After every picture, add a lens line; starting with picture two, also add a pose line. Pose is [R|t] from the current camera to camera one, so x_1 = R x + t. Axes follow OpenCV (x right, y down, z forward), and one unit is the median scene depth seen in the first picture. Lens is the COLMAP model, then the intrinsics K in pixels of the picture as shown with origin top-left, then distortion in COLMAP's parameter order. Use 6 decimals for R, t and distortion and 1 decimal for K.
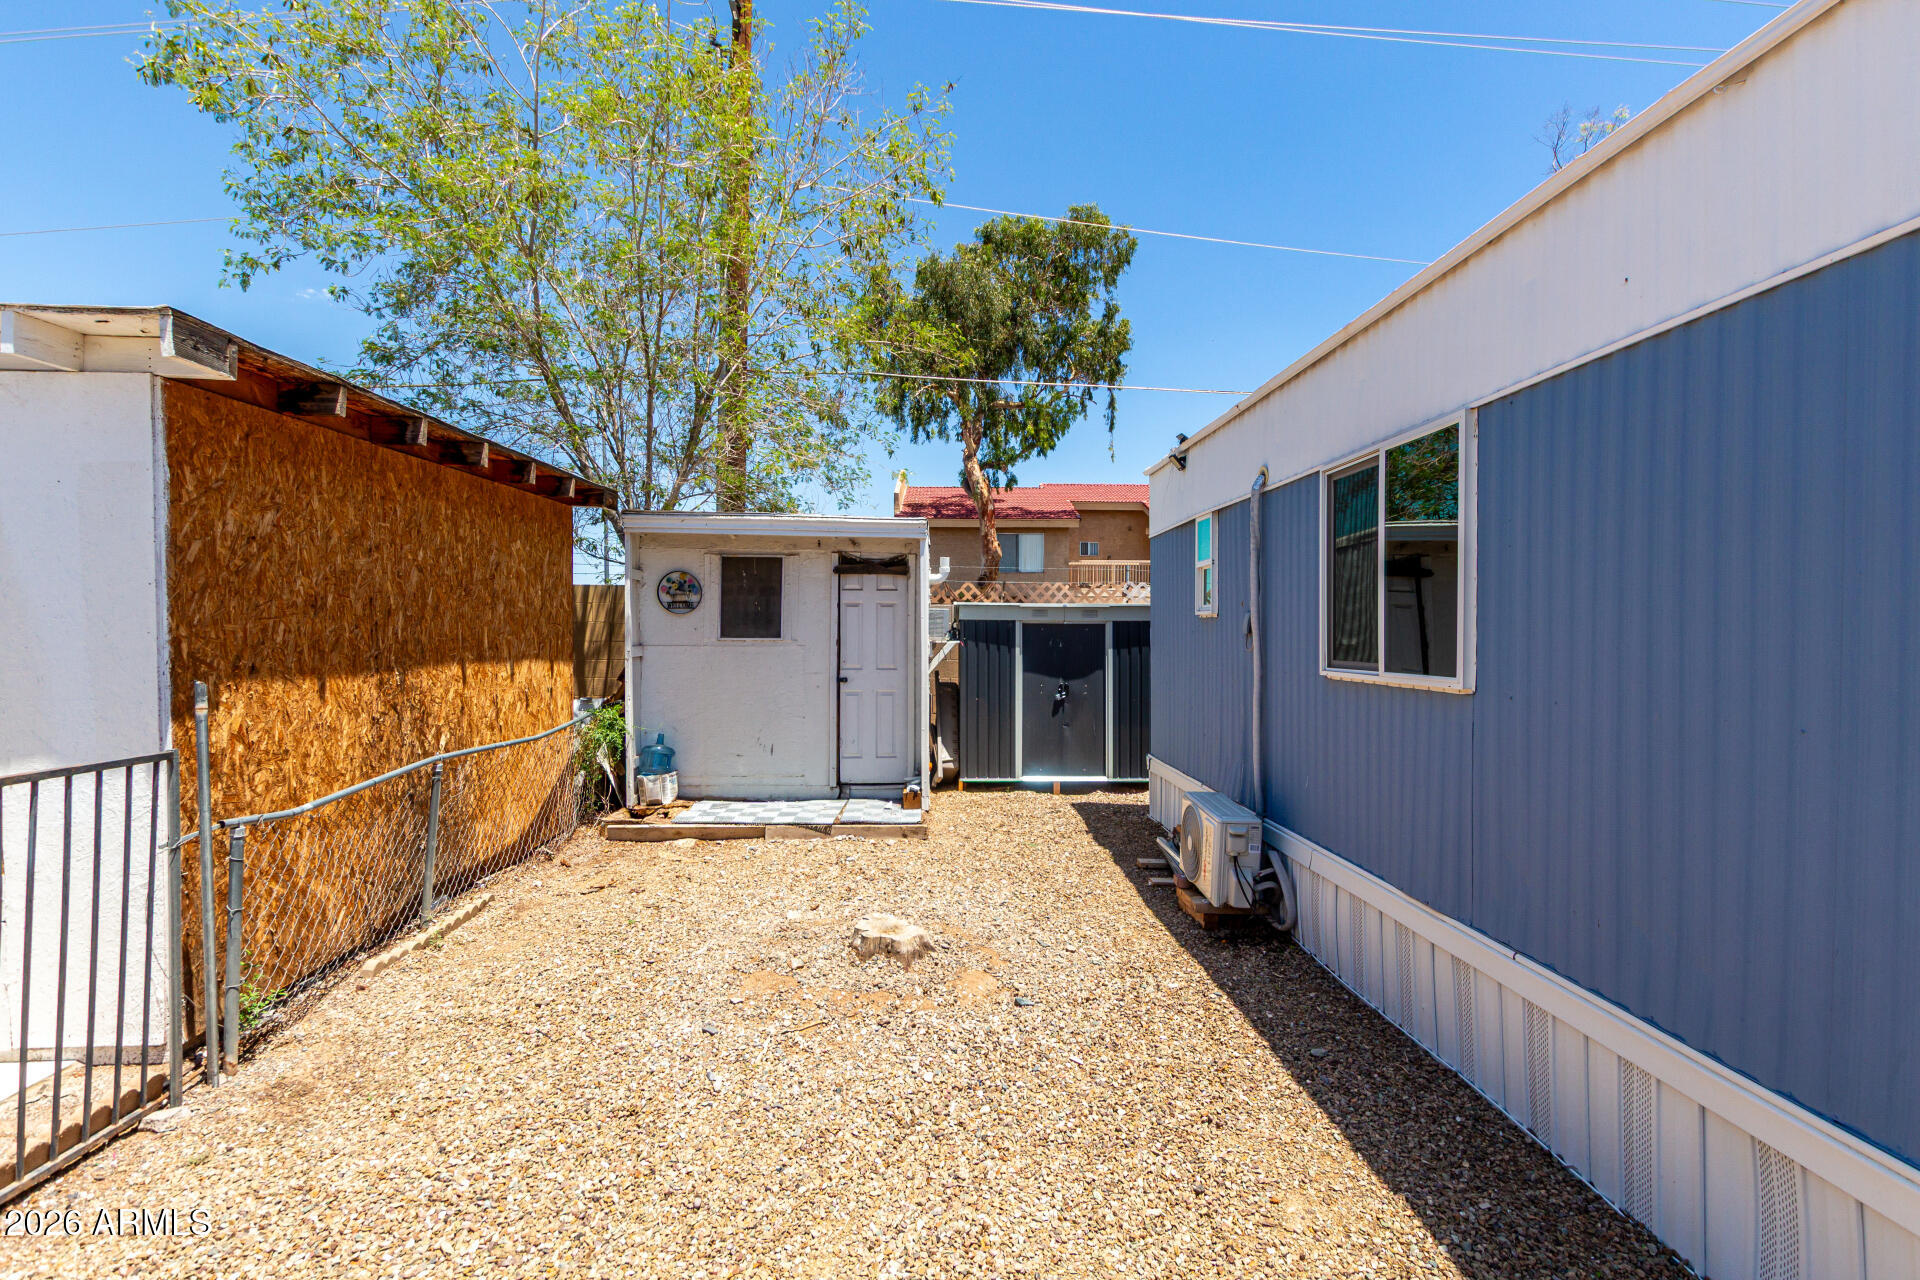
lens RADIAL K [[912.5, 0, 966.9], [0, 912.5, 629.4], [0, 0, 1]] dist [0.015549, -0.000359]
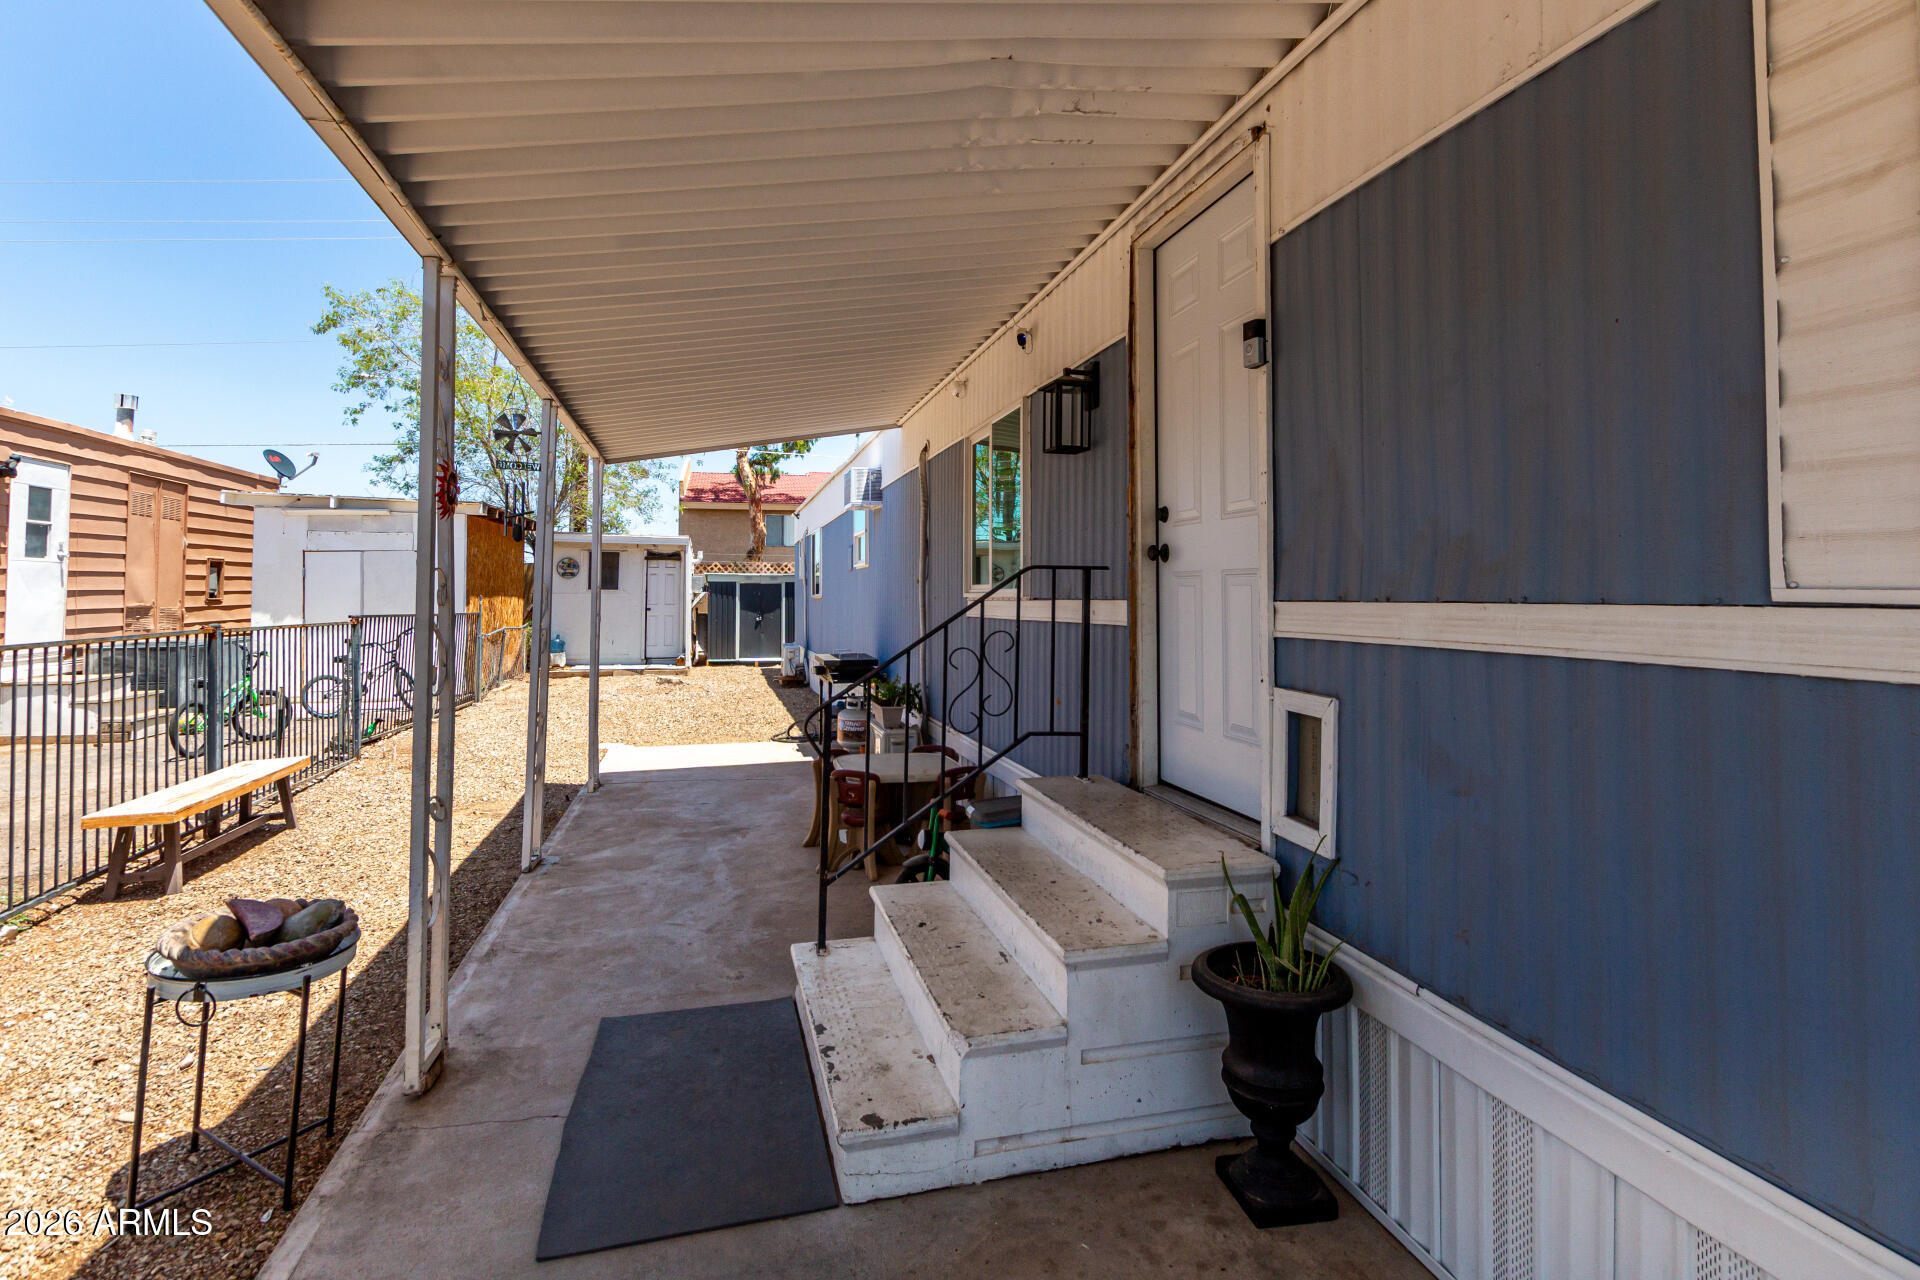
lens RADIAL K [[907.4, 0, 959.3], [0, 907.4, 558.5], [0, 0, 1]] dist [0.017558, 0.000031]
pose [[0.976221, 0.008430, 0.216612, 0.096939], [0.000576, 0.999139, -0.041476, 0.021479], [-0.216775, 0.040614, 0.975376, -1.061475]]
